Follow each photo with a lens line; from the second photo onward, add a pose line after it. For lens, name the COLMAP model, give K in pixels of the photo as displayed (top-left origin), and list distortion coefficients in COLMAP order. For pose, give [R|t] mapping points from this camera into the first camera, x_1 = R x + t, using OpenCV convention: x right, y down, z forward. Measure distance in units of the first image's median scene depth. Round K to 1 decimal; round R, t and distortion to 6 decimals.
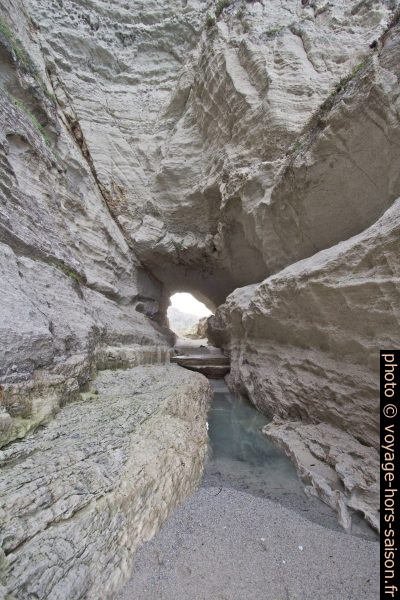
lens RADIAL K [[405.3, 0, 200.0], [0, 405.3, 300.0], [0, 0, 1]] dist [0.000696, -0.000234]
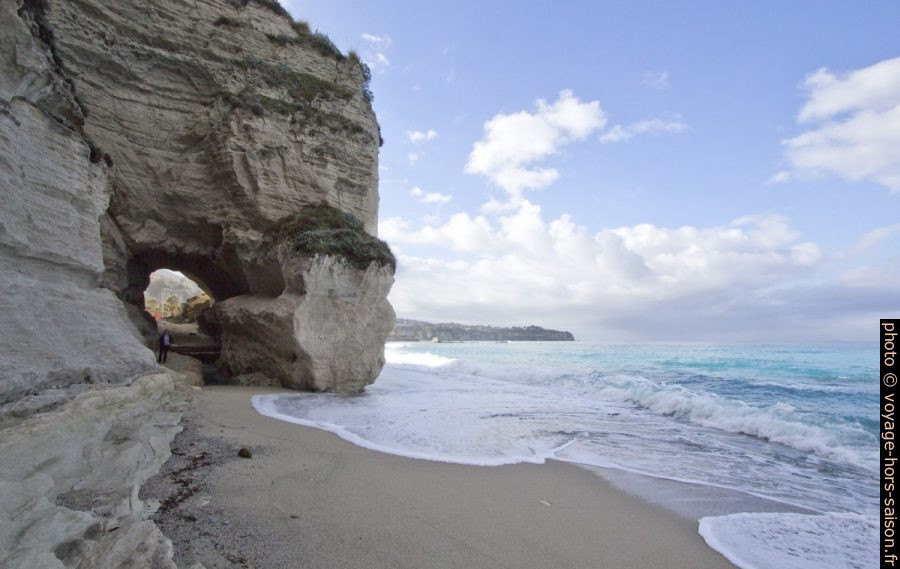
lens RADIAL K [[410.3, 0, 450.0], [0, 410.3, 284.5], [0, 0, 1]] dist [-0.010916, 0.000216]
pose [[0.841141, 0.078387, 0.535105, -0.021329], [-0.074712, 0.996796, -0.028579, -0.060313], [-0.535631, -0.015940, 0.844302, -0.426024]]
